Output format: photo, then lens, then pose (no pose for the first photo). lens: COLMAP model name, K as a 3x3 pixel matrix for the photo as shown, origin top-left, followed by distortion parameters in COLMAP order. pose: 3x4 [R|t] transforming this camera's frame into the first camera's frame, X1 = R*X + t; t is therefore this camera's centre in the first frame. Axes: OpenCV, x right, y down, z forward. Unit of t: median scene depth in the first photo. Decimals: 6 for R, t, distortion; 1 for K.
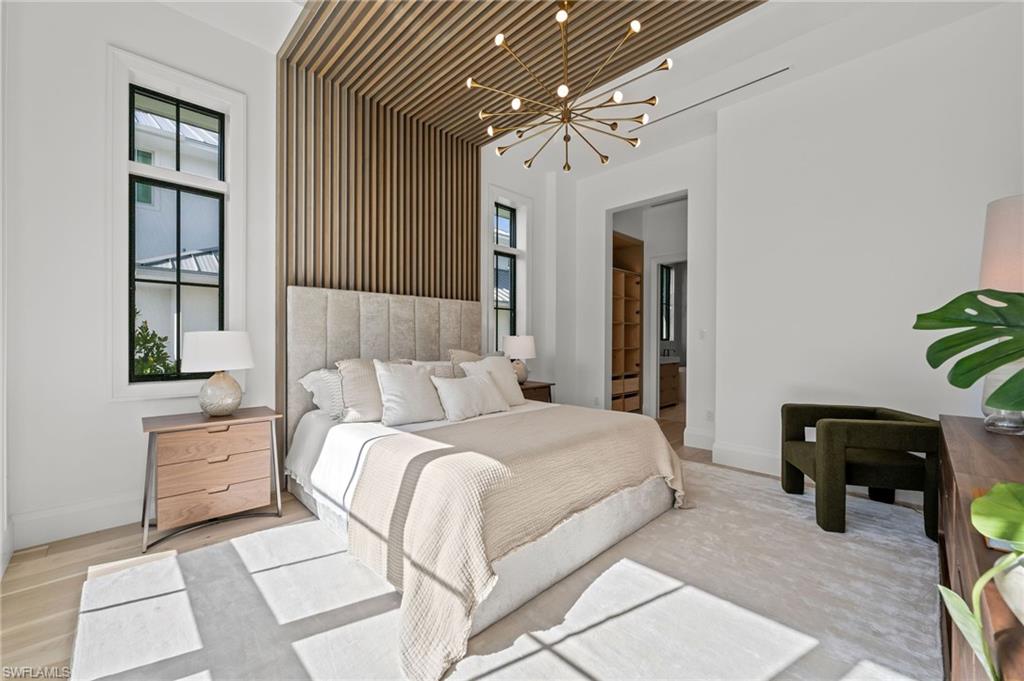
lens RADIAL K [[411.8, 0, 504.5], [0, 411.8, 338.2], [0, 0, 1]] dist [-0.001970, 0.000160]
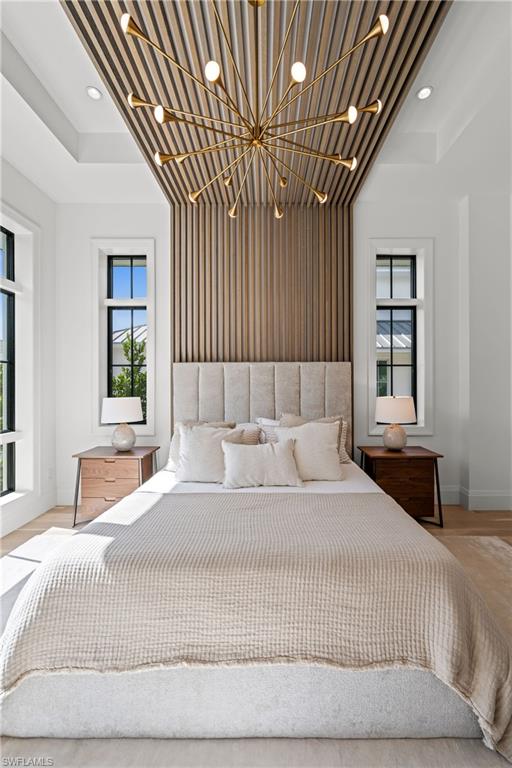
lens RADIAL K [[308.9, 0, 256.0], [0, 308.9, 384.0], [0, 0, 1]] dist [-0.001970, 0.000160]
pose [[0.713354, -0.005842, -0.700780, 0.449909], [0.008542, 0.999963, 0.000359, -0.057129], [0.700752, -0.006242, 0.713378, 0.468604]]
